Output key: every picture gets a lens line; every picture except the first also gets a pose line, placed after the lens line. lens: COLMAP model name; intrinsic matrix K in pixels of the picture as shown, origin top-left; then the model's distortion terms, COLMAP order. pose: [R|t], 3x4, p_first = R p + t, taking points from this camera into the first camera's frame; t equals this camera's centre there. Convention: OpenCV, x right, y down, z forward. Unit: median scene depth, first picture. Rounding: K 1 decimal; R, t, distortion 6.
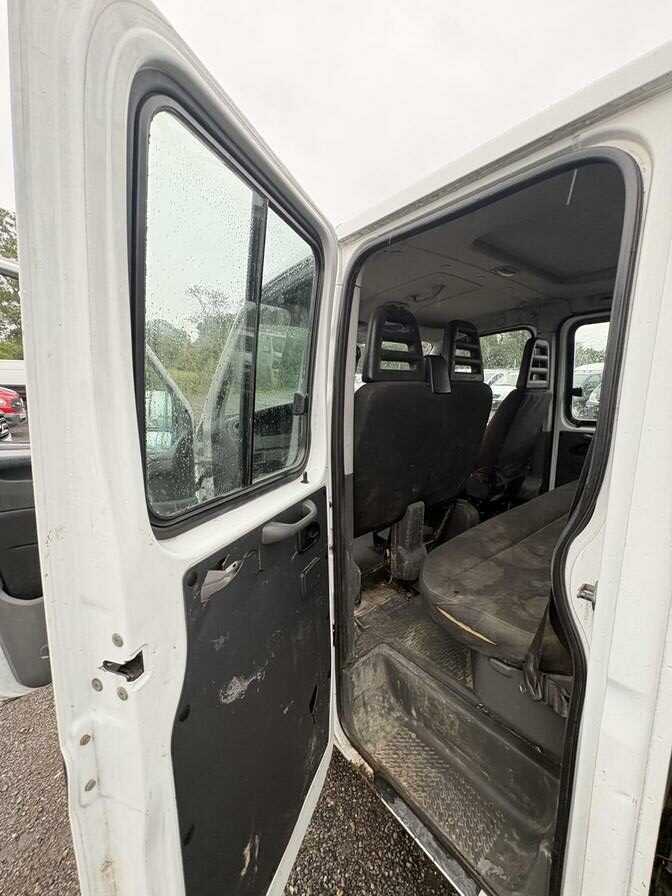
lens RADIAL K [[356.2, 0, 333.4], [0, 356.2, 449.7], [0, 0, 1]] dist [-0.001986, -0.000001]
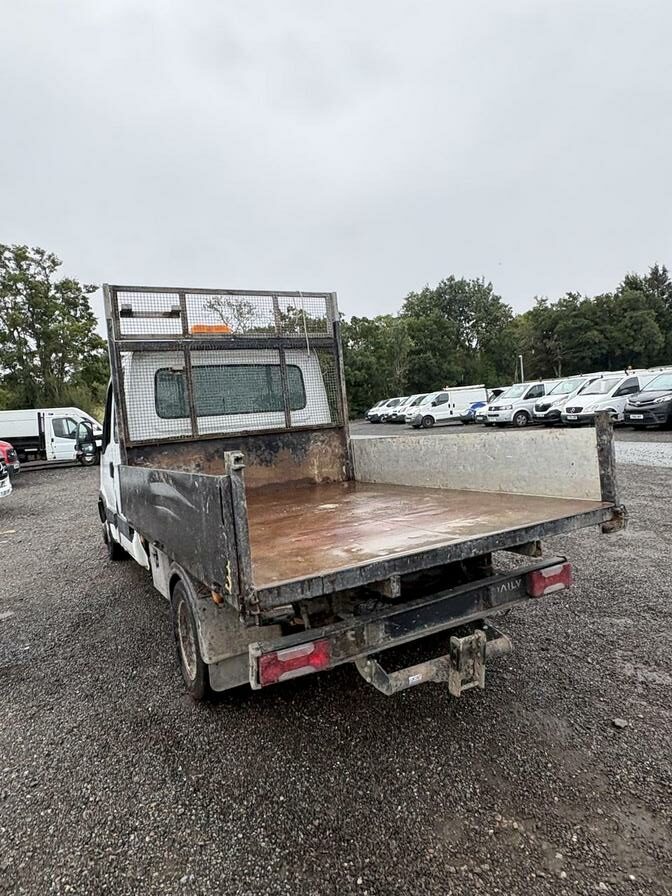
lens RADIAL K [[558.2, 0, 337.9], [0, 558.2, 444.2], [0, 0, 1]] dist [-0.003419, -0.002589]
pose [[0.981106, -0.064081, -0.182552, 0.438404], [0.040649, 0.990769, -0.129322, 0.122397], [0.189154, 0.119458, 0.974654, -0.524843]]
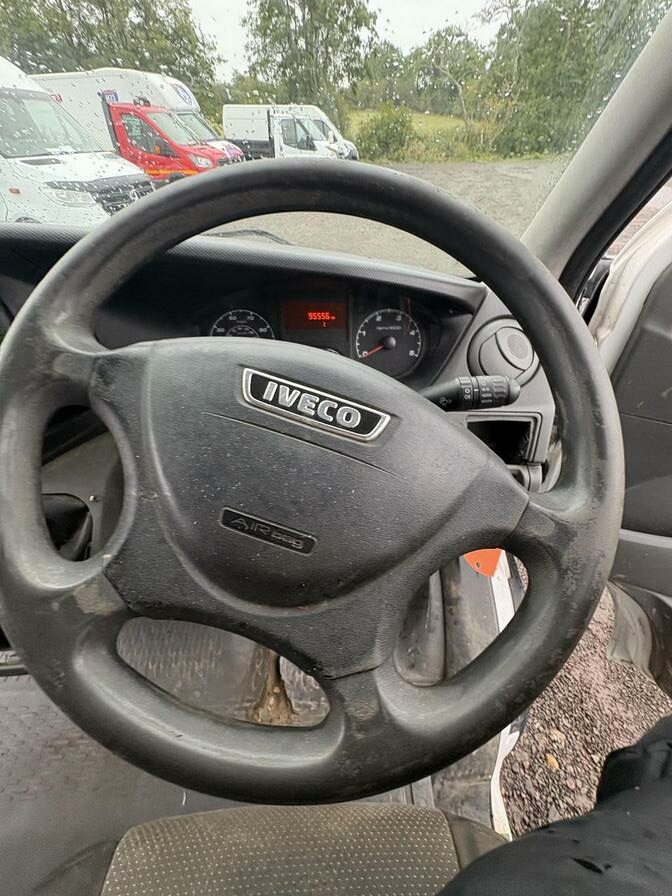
lens RADIAL K [[356.2, 0, 338.7], [0, 356.2, 449.5], [0, 0, 1]] dist [-0.001986, -0.000001]
pose [[0.792661, 0.401679, -0.458631, 0.115708], [-0.114083, 0.836708, 0.535635, -0.062329], [0.598894, -0.372255, 0.709050, 0.364558]]
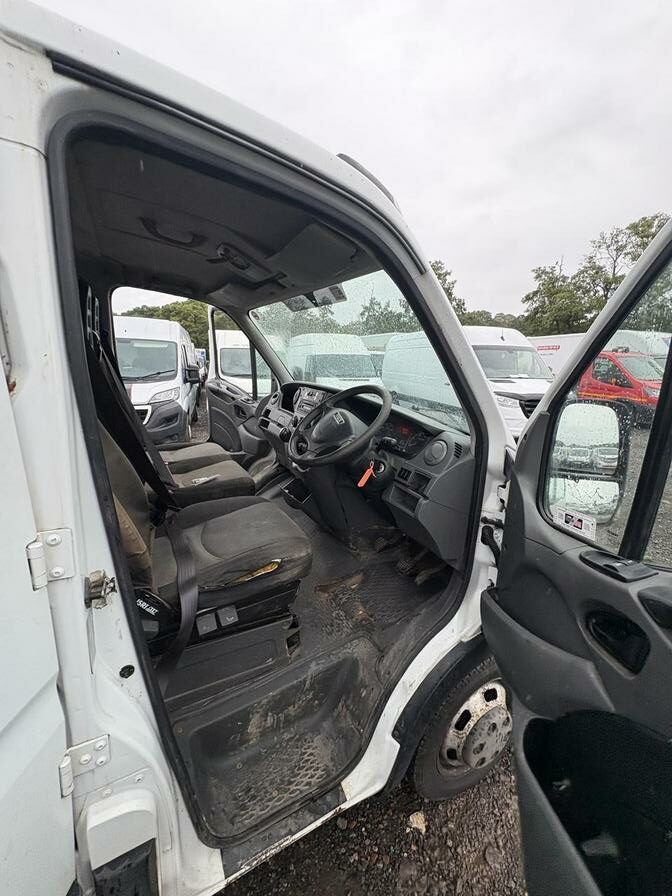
lens RADIAL K [[356.2, 0, 338.6], [0, 356.2, 449.9], [0, 0, 1]] dist [-0.001986, -0.000001]
pose [[-0.169354, 0.239213, -0.956084, 0.267821], [-0.227198, 0.934492, 0.274055, -0.081084], [0.959010, 0.263633, -0.103911, 0.407296]]
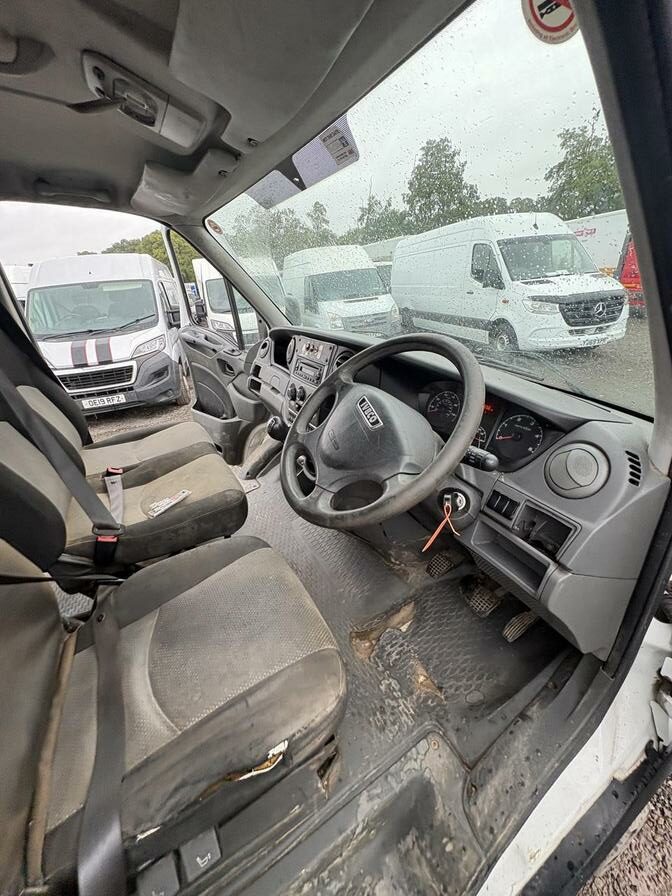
lens RADIAL K [[356.2, 0, 338.5], [0, 356.2, 449.1], [0, 0, 1]] dist [-0.001986, -0.000001]
pose [[-0.170527, 0.443047, -0.880130, 0.178316], [-0.119233, 0.877372, 0.464760, -0.080154], [0.978112, 0.184195, -0.096790, 0.387407]]
